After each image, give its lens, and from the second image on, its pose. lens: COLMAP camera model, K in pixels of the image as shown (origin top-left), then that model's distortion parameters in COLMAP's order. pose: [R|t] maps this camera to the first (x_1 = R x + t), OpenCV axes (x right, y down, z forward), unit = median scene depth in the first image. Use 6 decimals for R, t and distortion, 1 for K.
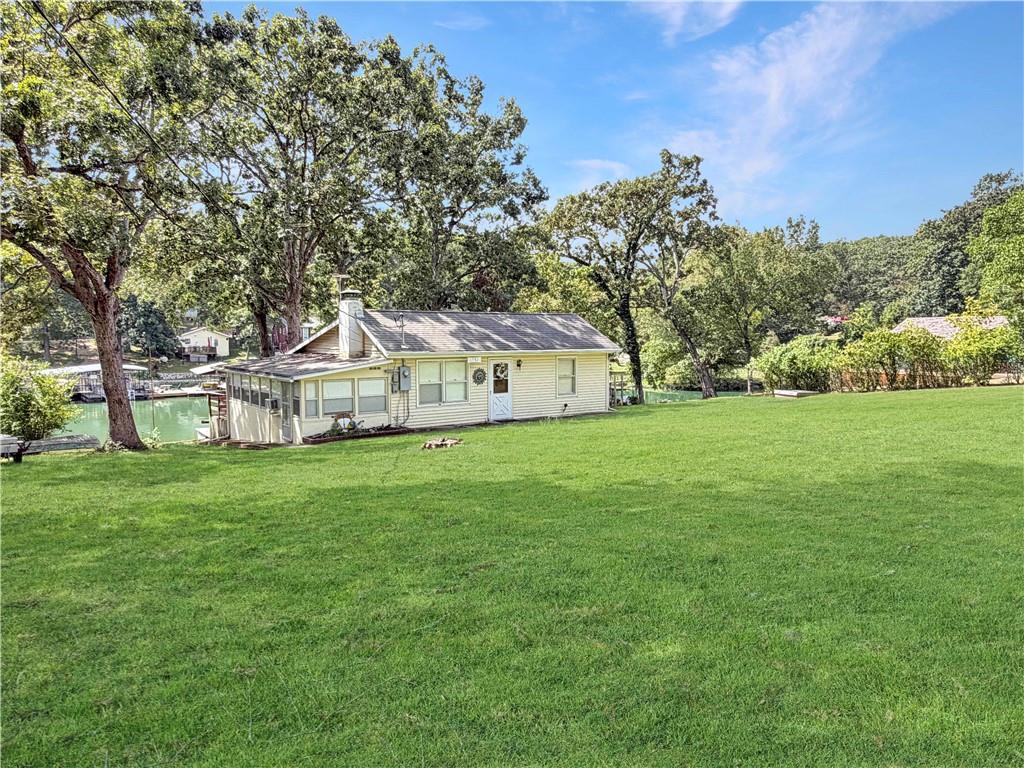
lens RADIAL K [[697.0, 0, 508.4], [0, 697.0, 390.7], [0, 0, 1]] dist [-0.007991, -0.001068]
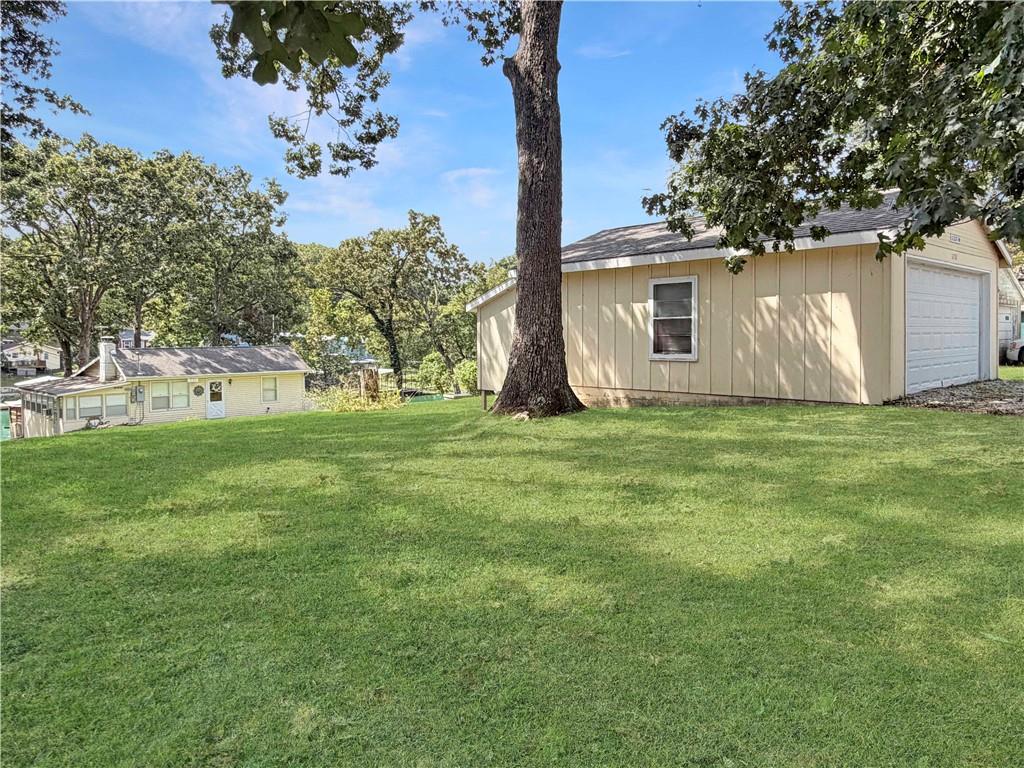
lens RADIAL K [[697.0, 0, 513.2], [0, 697.0, 373.6], [0, 0, 1]] dist [-0.007991, -0.001068]
pose [[0.983904, -0.015916, 0.177989, 0.360560], [0.021184, 0.999391, -0.027738, -0.001150], [-0.177439, 0.031062, 0.983641, -0.621641]]
